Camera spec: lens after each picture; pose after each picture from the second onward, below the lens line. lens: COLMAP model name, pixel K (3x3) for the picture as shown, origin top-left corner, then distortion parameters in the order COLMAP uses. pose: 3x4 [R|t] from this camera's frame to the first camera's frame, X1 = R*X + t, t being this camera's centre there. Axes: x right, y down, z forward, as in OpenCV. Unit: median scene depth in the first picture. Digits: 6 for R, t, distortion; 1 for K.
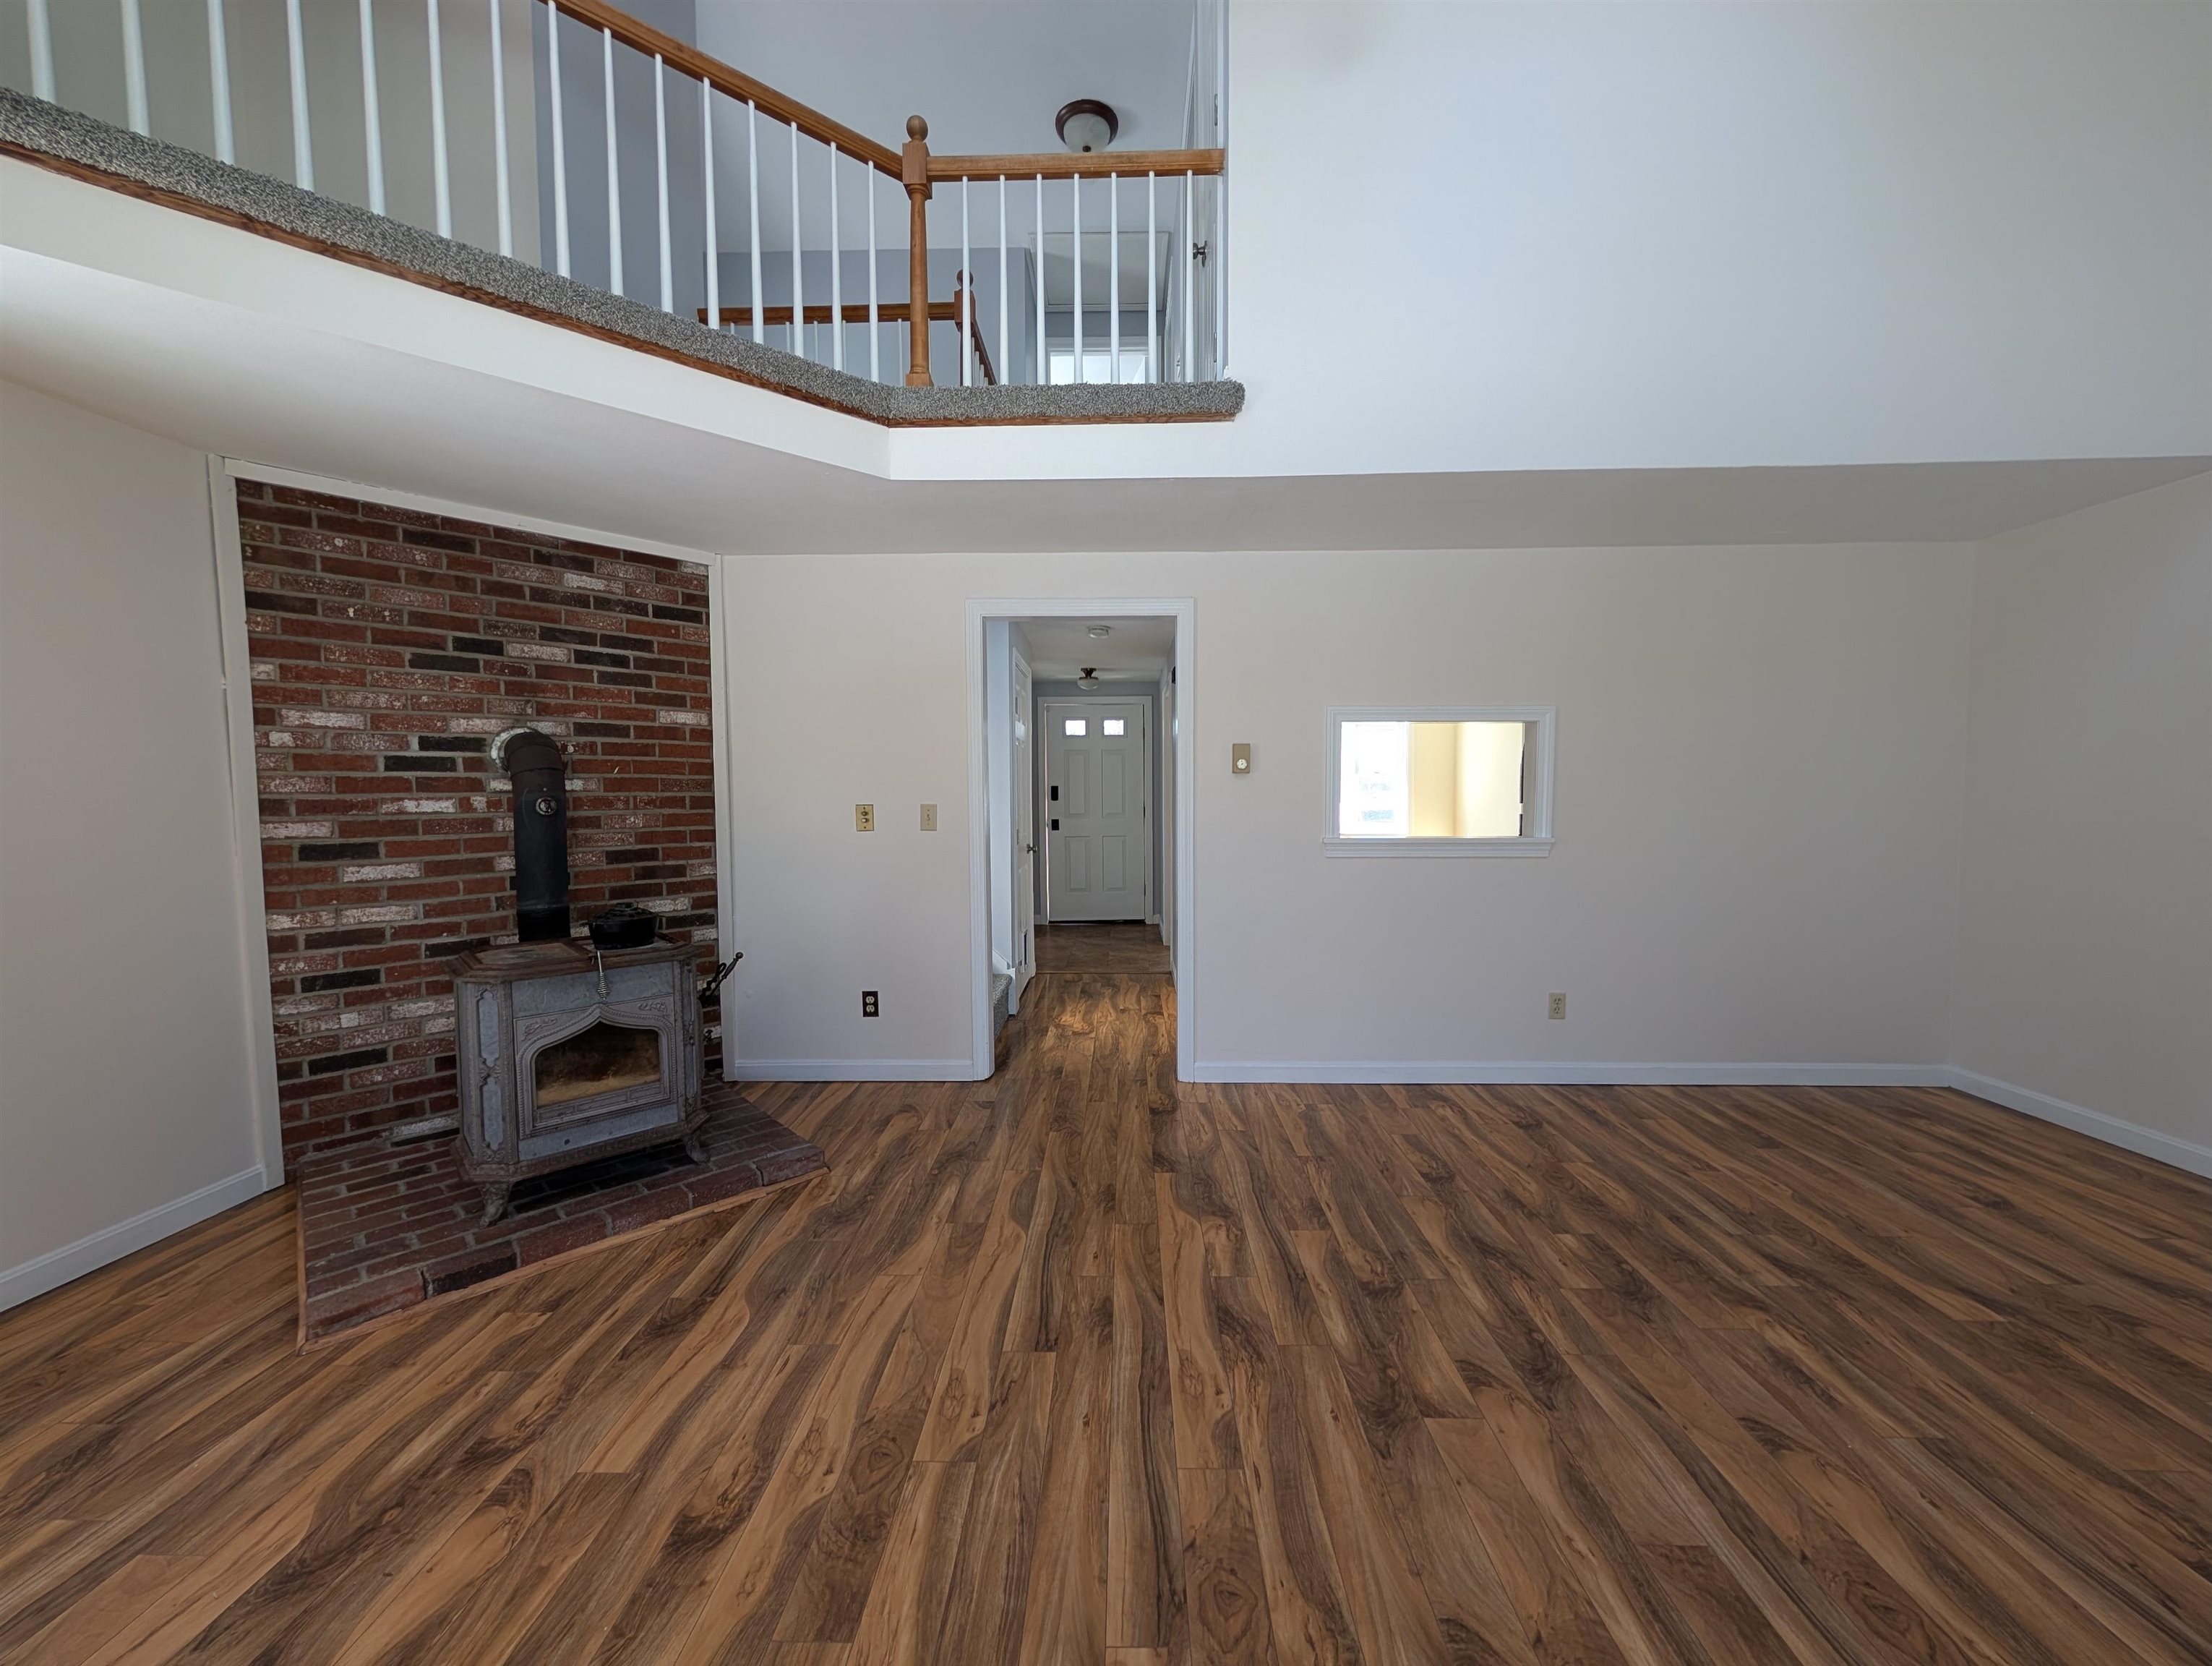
lens RADIAL K [[835.7, 0, 1105.4], [0, 835.7, 839.3], [0, 0, 1]] dist [-0.001014, 0.000356]
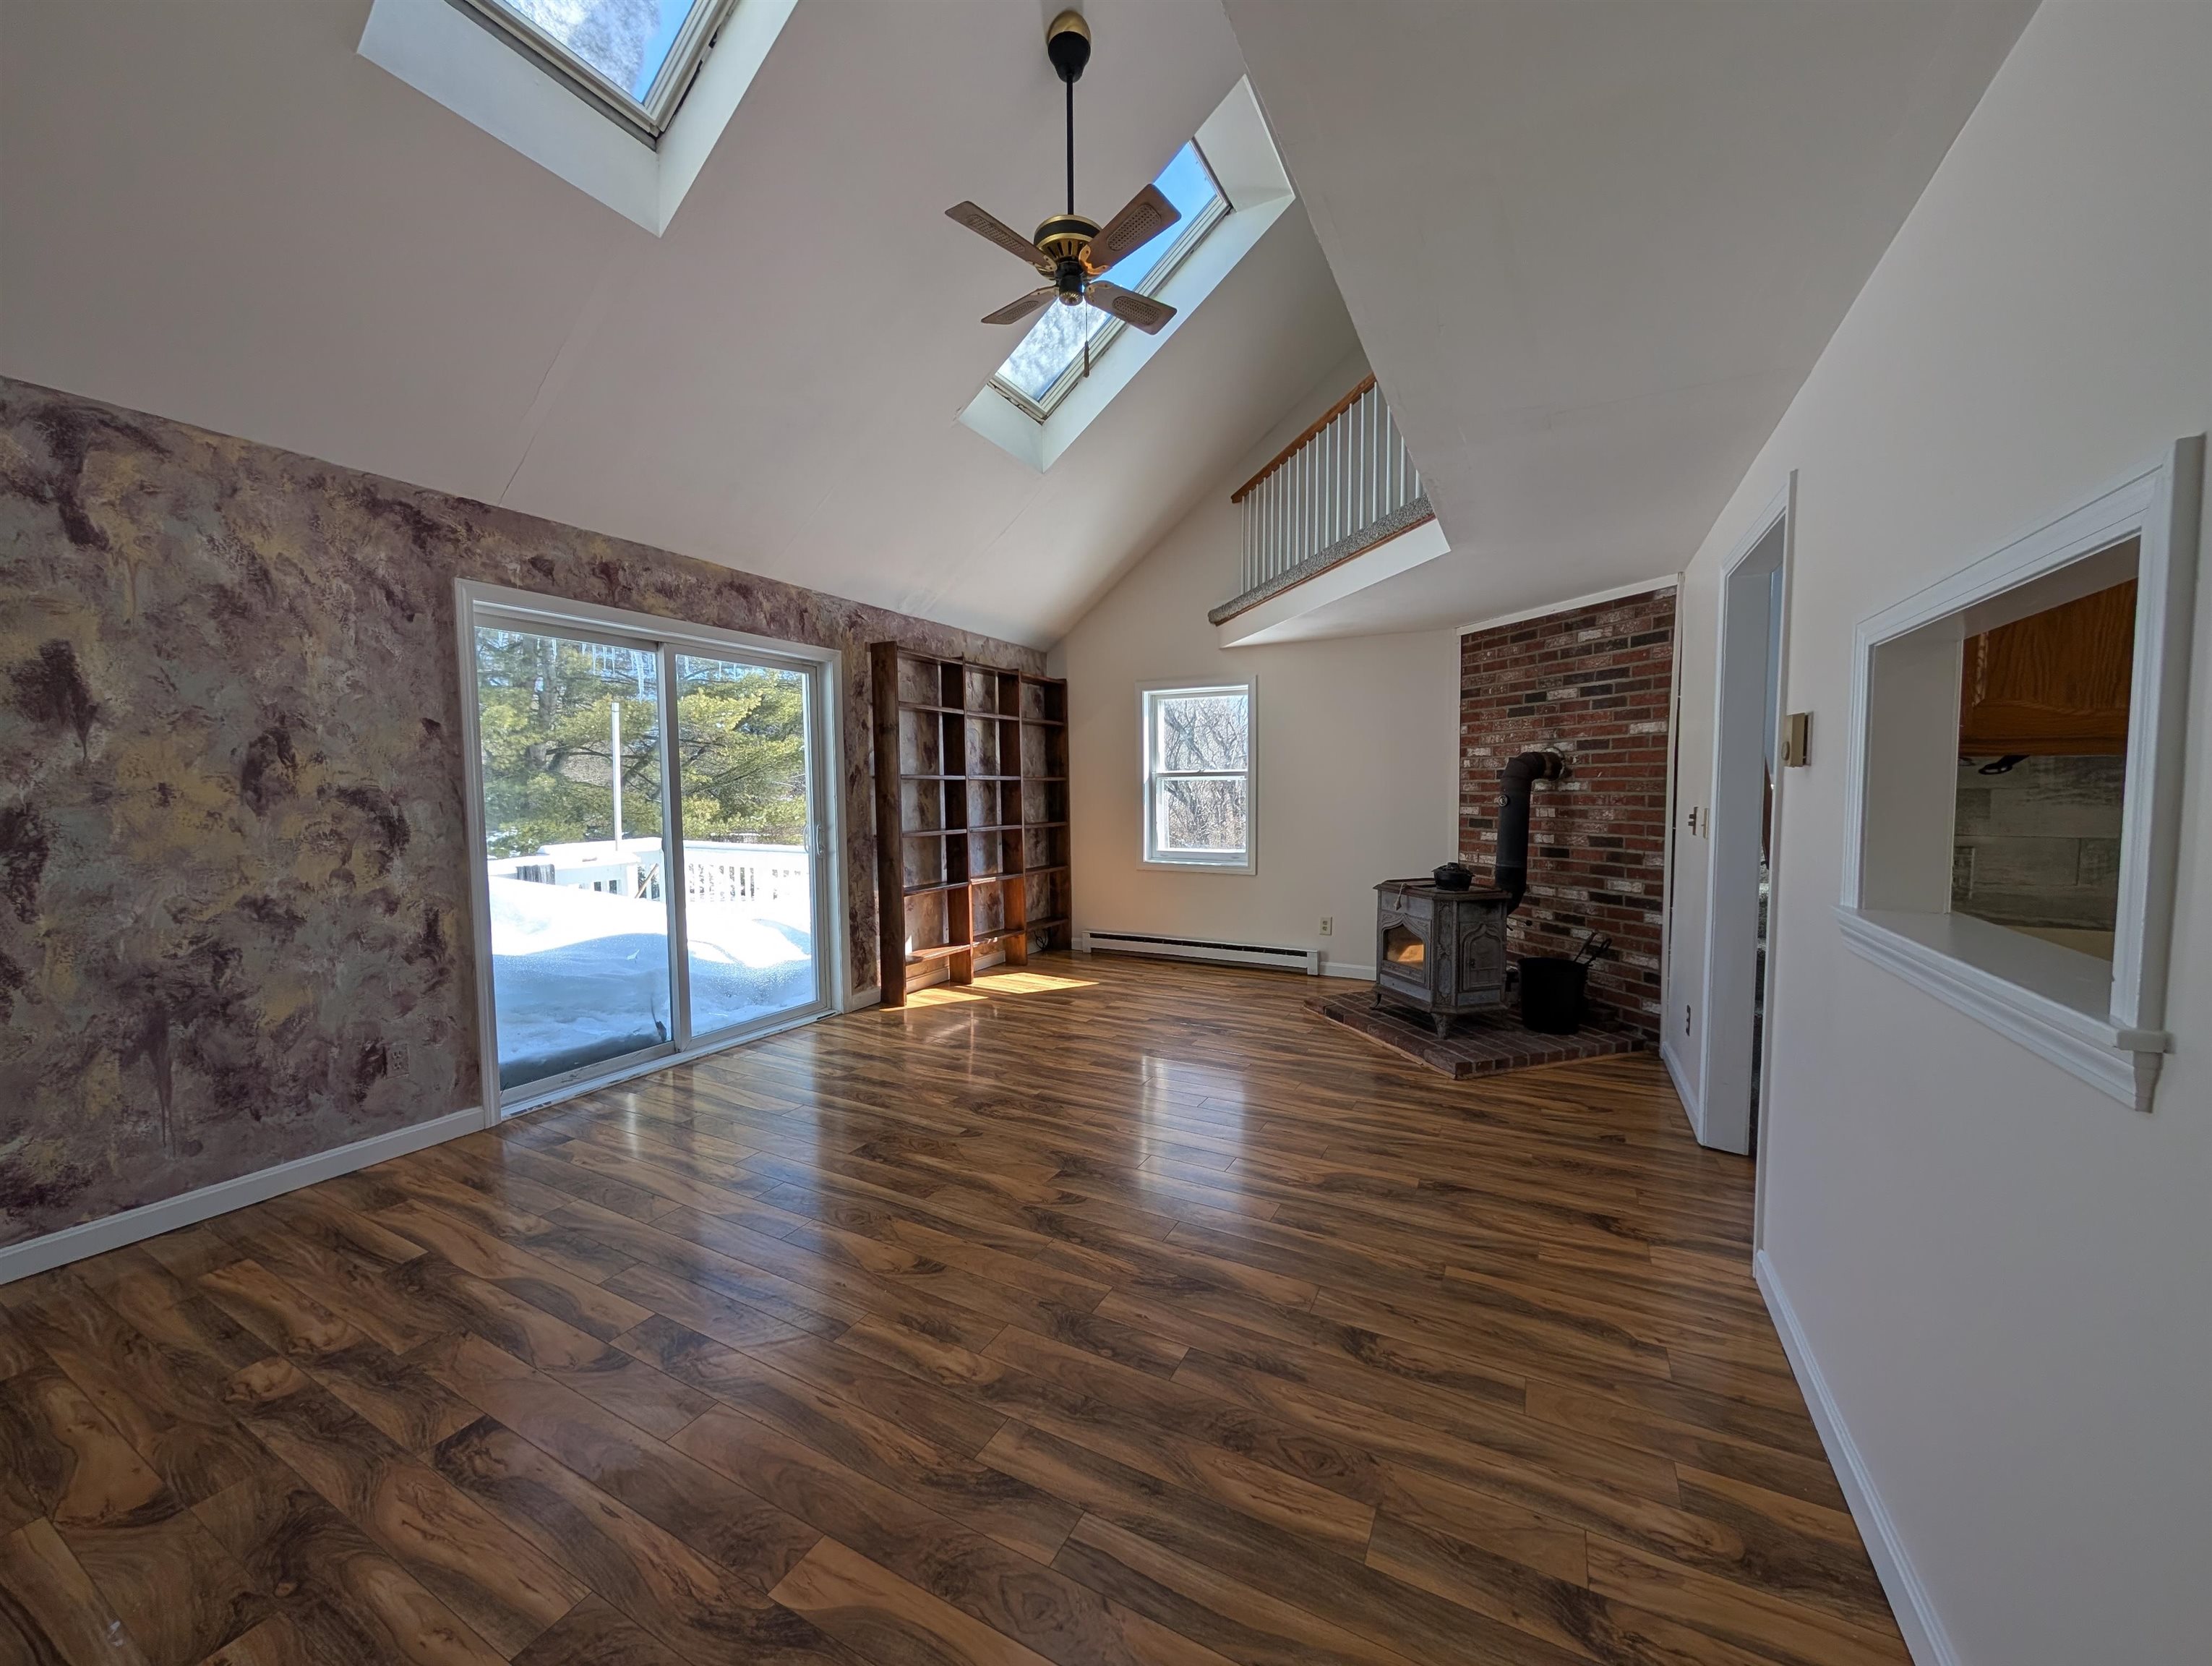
lens RADIAL K [[835.7, 0, 1105.6], [0, 835.7, 840.5], [0, 0, 1]] dist [-0.001014, 0.000356]
pose [[-0.446054, 0.061773, -0.892872, 1.133668], [-0.045326, 0.994776, 0.091467, -0.080607], [0.893858, 0.081270, -0.440924, 1.110824]]
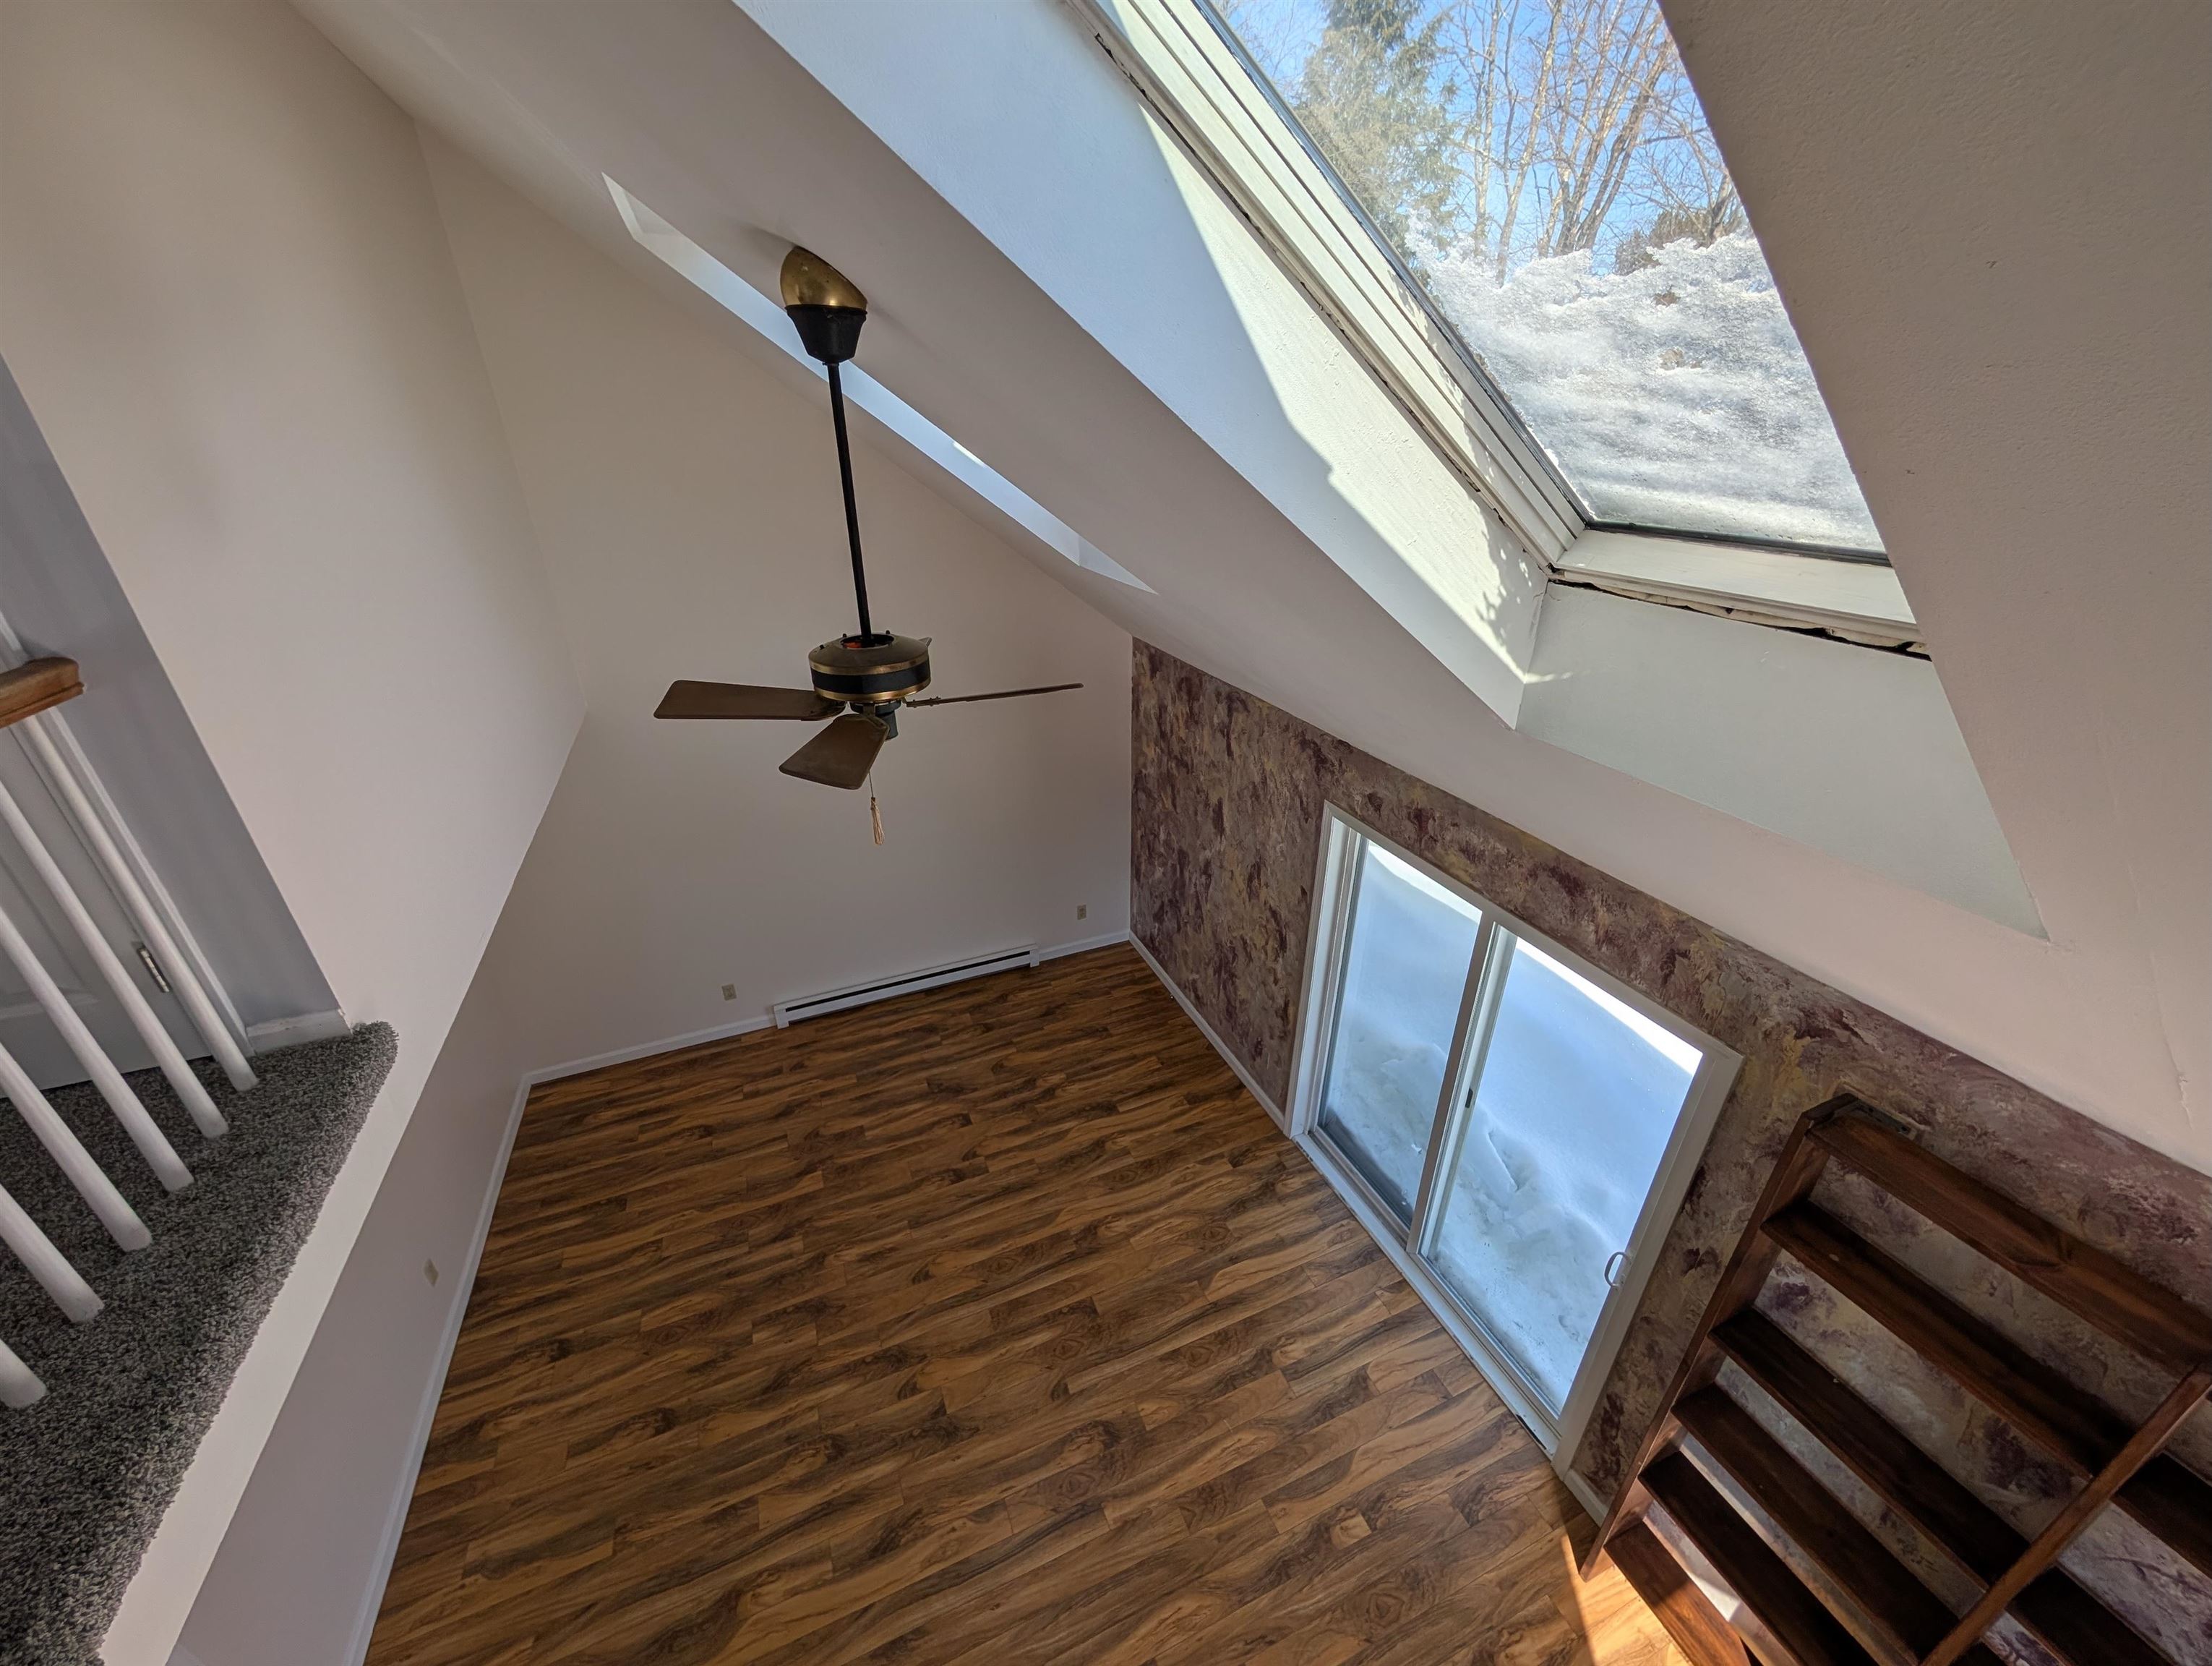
lens RADIAL K [[835.7, 0, 1106.1], [0, 835.7, 840.0], [0, 0, 1]] dist [-0.001014, 0.000356]
pose [[-0.406601, -0.402546, 0.820142, -0.553076], [0.061920, 0.883491, 0.464337, -0.916367], [-0.911505, 0.239583, -0.334303, 0.621713]]
